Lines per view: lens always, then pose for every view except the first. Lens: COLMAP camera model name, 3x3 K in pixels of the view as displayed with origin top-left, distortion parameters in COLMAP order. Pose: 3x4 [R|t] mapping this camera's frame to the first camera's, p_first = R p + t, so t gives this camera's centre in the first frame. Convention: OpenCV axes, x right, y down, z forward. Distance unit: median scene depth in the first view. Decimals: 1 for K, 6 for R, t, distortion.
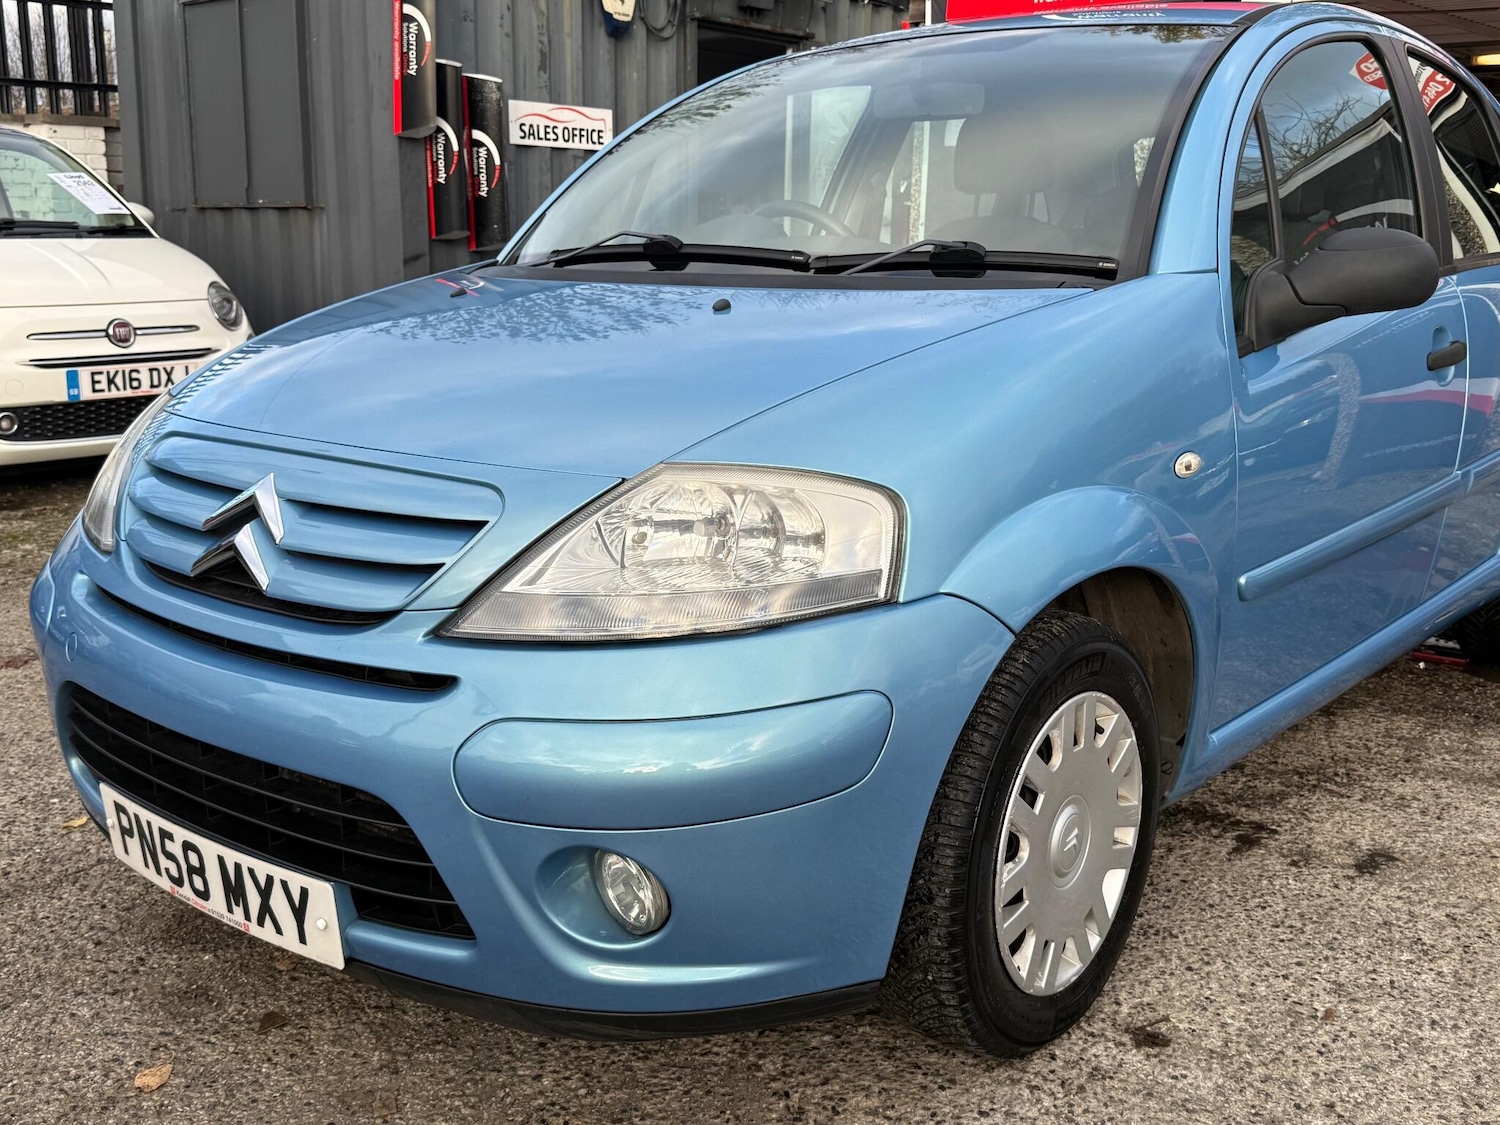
lens RADIAL K [[1524.5, 0, 737.0], [0, 1524.5, 546.6], [0, 0, 1]] dist [0.195280, -0.447424]
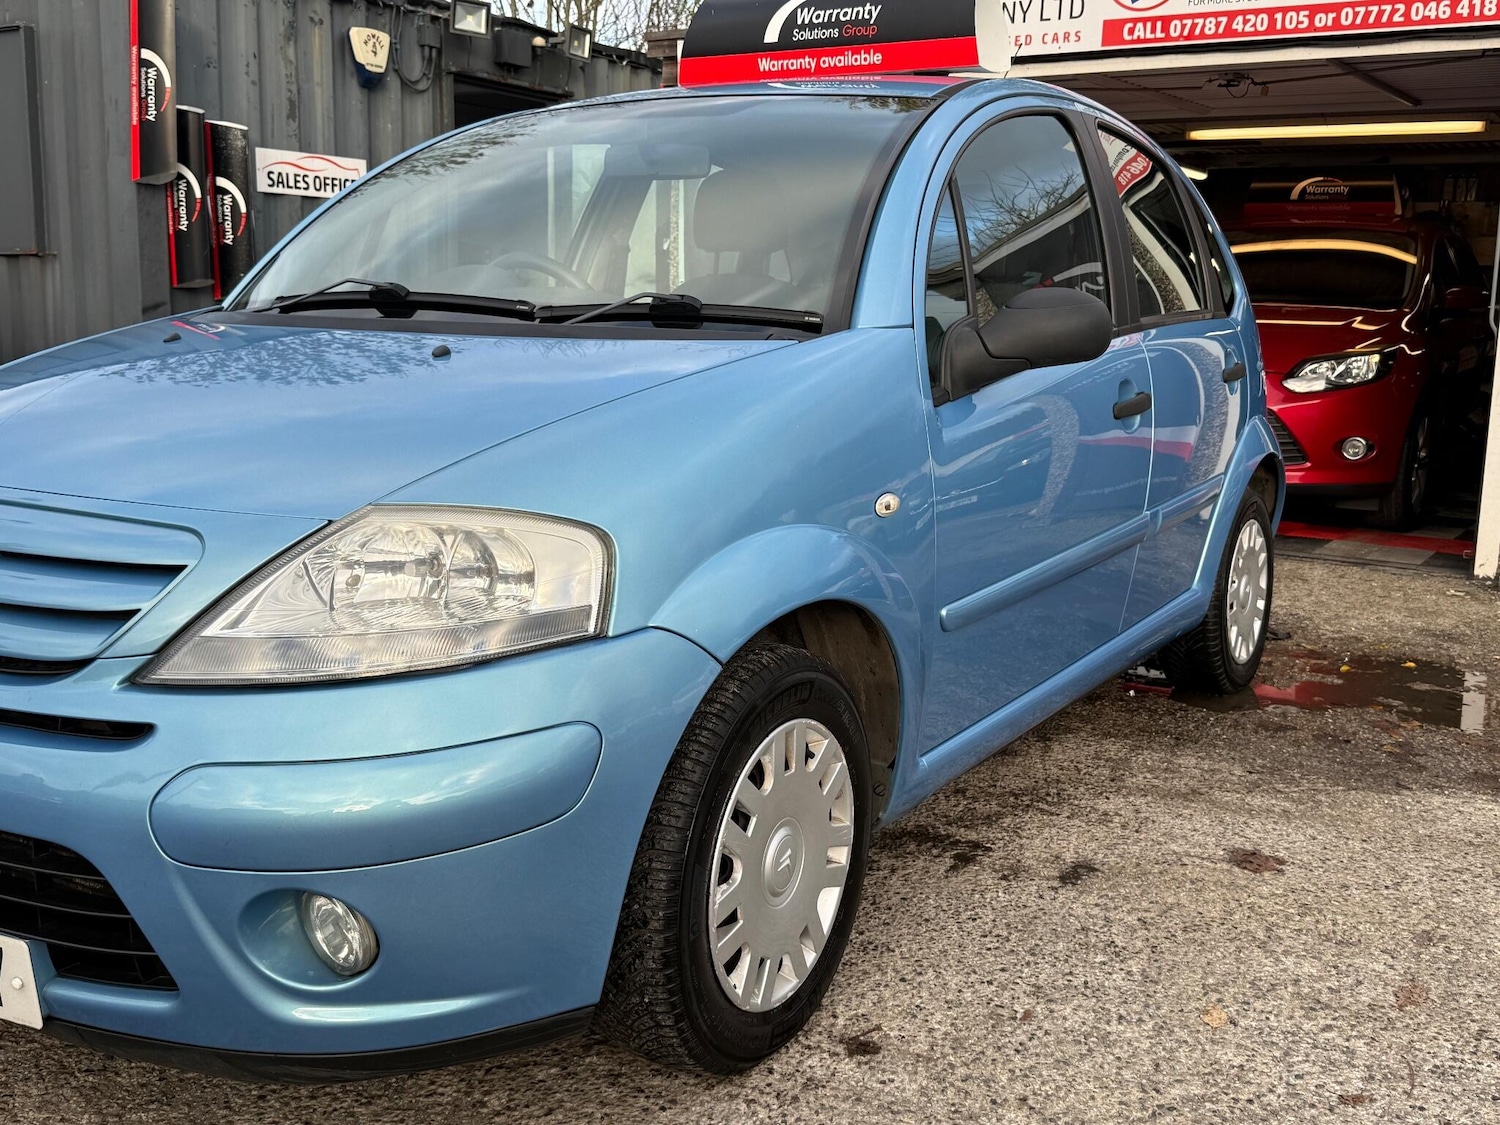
lens RADIAL K [[1523.2, 0, 757.2], [0, 1523.2, 559.8], [0, 0, 1]] dist [0.190628, -0.426625]
pose [[0.988101, -0.016430, 0.152925, 0.039021], [0.020564, 0.999463, -0.025495, 0.010556], [-0.152424, 0.028337, 0.987909, -0.034562]]
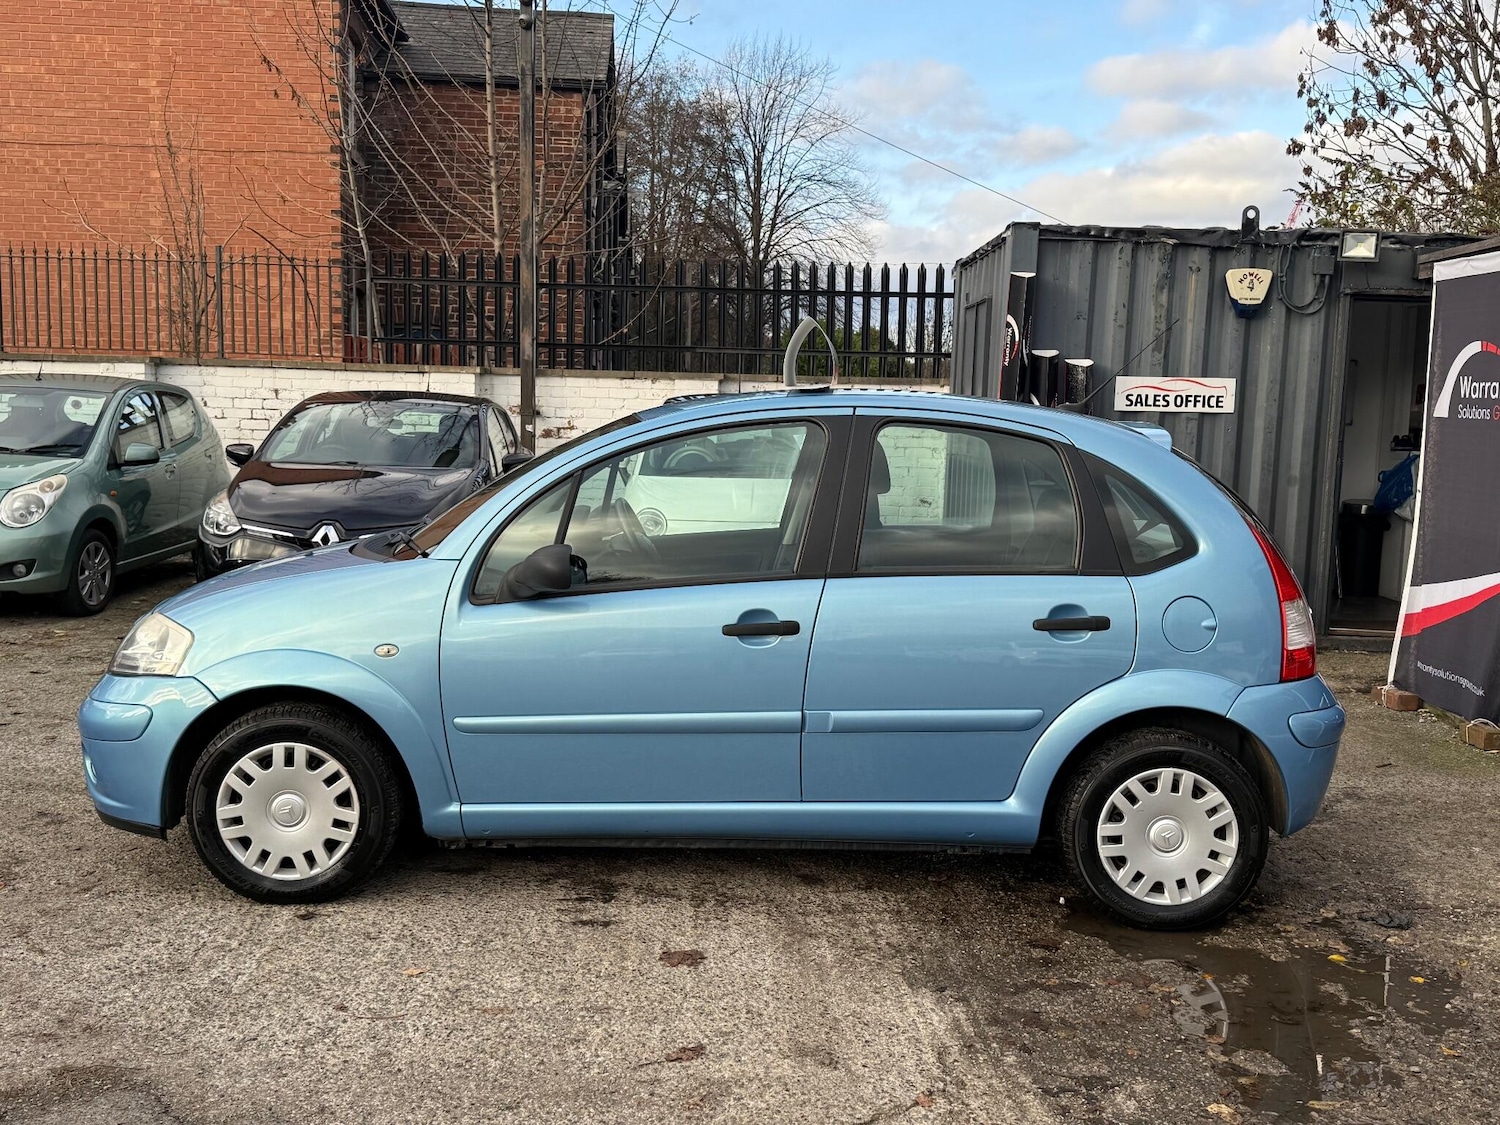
lens RADIAL K [[1523.2, 0, 757.2], [0, 1523.2, 559.8], [0, 0, 1]] dist [0.190628, -0.426625]
pose [[0.646595, 0.087534, -0.757795, 2.149907], [-0.171801, 0.984584, -0.032860, -0.189081], [0.743236, 0.151437, 0.651665, 0.014903]]
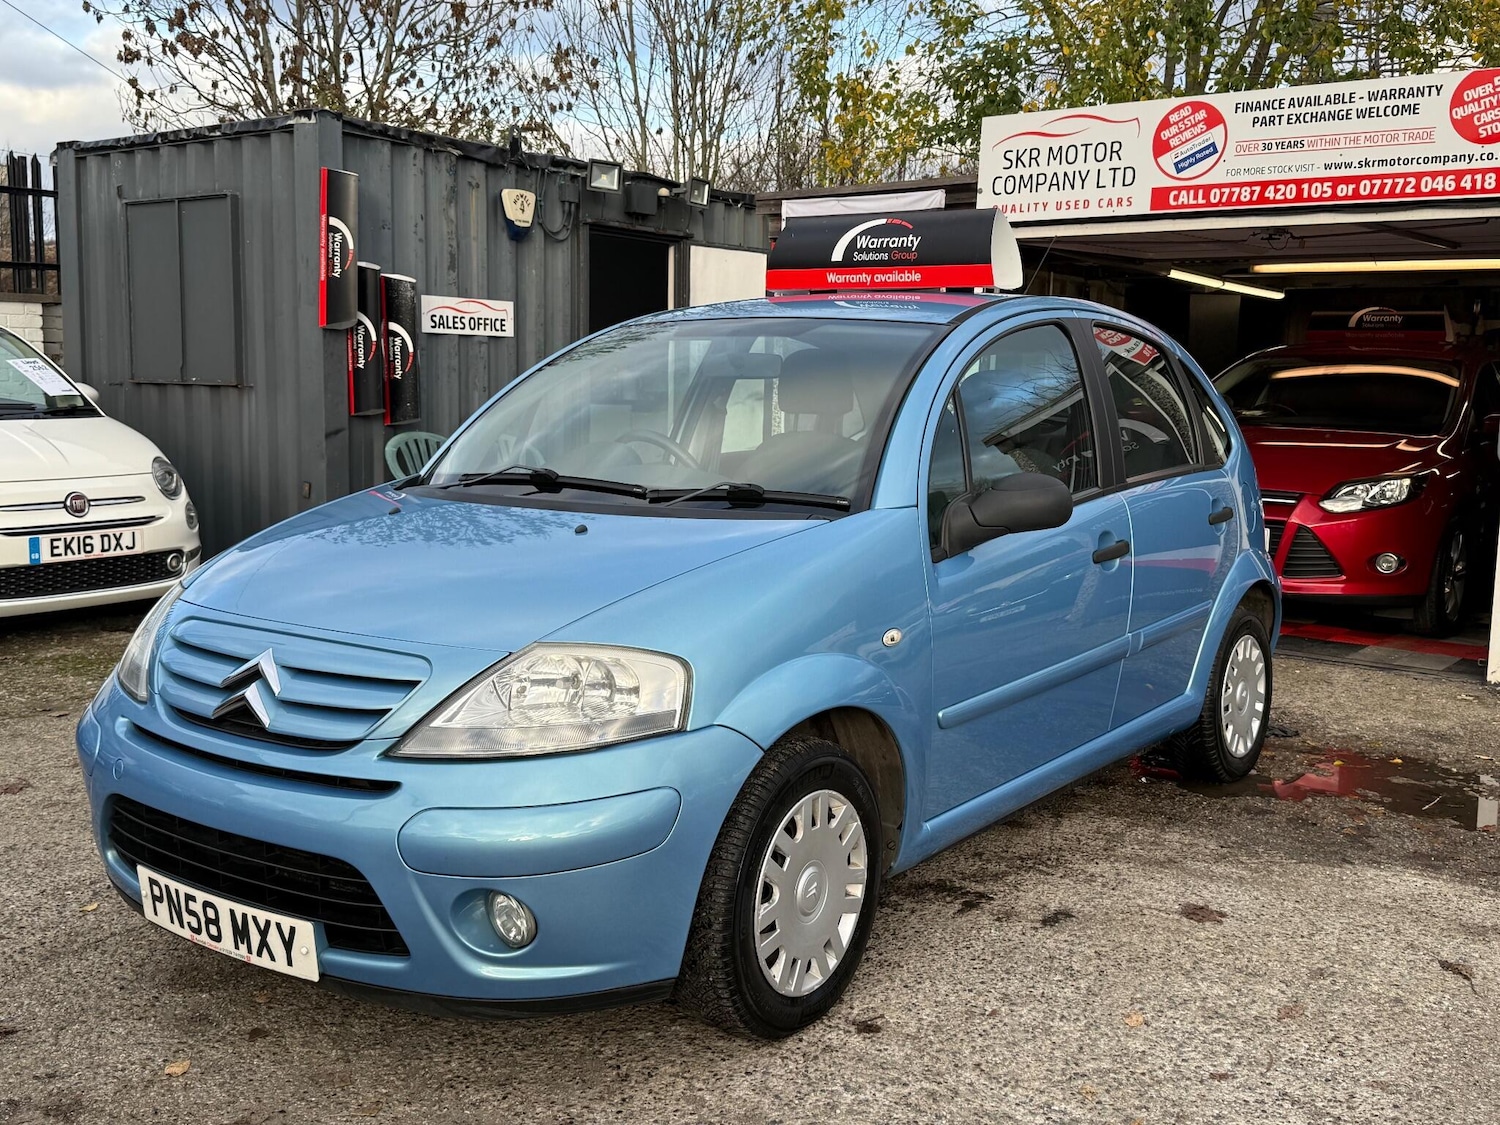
lens RADIAL K [[1523.2, 0, 747.1], [0, 1523.2, 566.9], [0, 0, 1]] dist [0.194806, -0.429304]
pose [[0.997595, 0.000211, 0.069316, 0.047817], [0.004889, 0.997290, -0.073411, -0.012946], [-0.069144, 0.073573, 0.994890, -0.472094]]
